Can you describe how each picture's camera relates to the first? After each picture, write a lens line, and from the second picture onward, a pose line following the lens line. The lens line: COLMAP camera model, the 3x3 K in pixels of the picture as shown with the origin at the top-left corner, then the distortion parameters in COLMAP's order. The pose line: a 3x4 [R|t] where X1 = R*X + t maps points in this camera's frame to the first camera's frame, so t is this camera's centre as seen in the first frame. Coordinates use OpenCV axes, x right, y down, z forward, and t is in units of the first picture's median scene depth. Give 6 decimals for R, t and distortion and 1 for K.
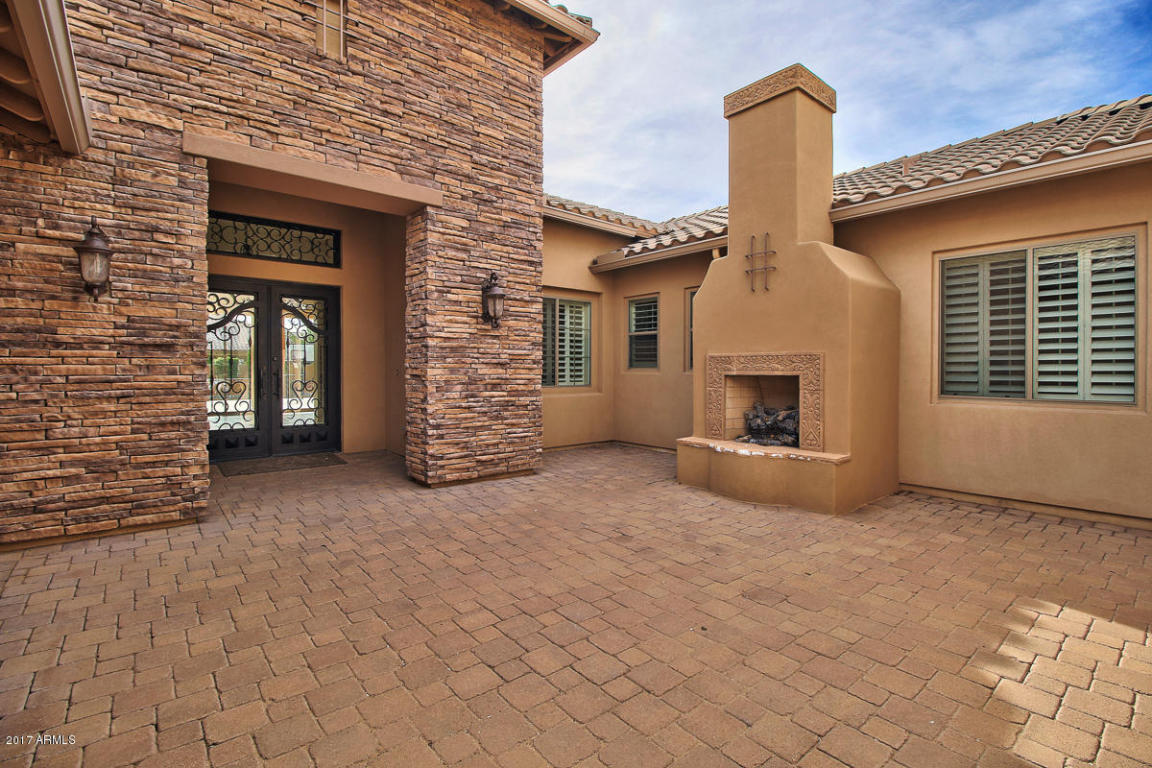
lens RADIAL K [[540.0, 0, 579.1], [0, 540.0, 379.7], [0, 0, 1]] dist [-0.003481, -0.000466]
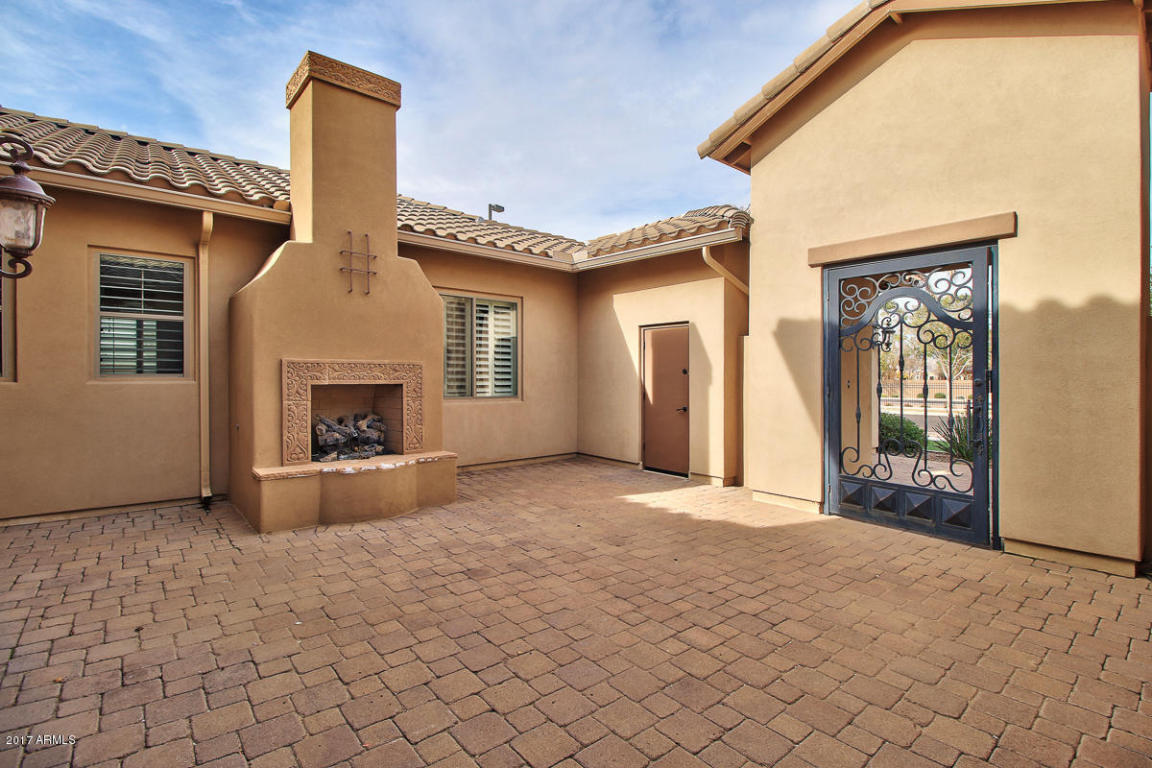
lens RADIAL K [[540.0, 0, 579.1], [0, 540.0, 379.7], [0, 0, 1]] dist [-0.003481, -0.000466]
pose [[-0.018126, -0.007591, 0.999807, -0.842183], [0.018194, 0.999803, 0.007921, -0.023904], [-0.999670, 0.018334, -0.017984, 0.894860]]
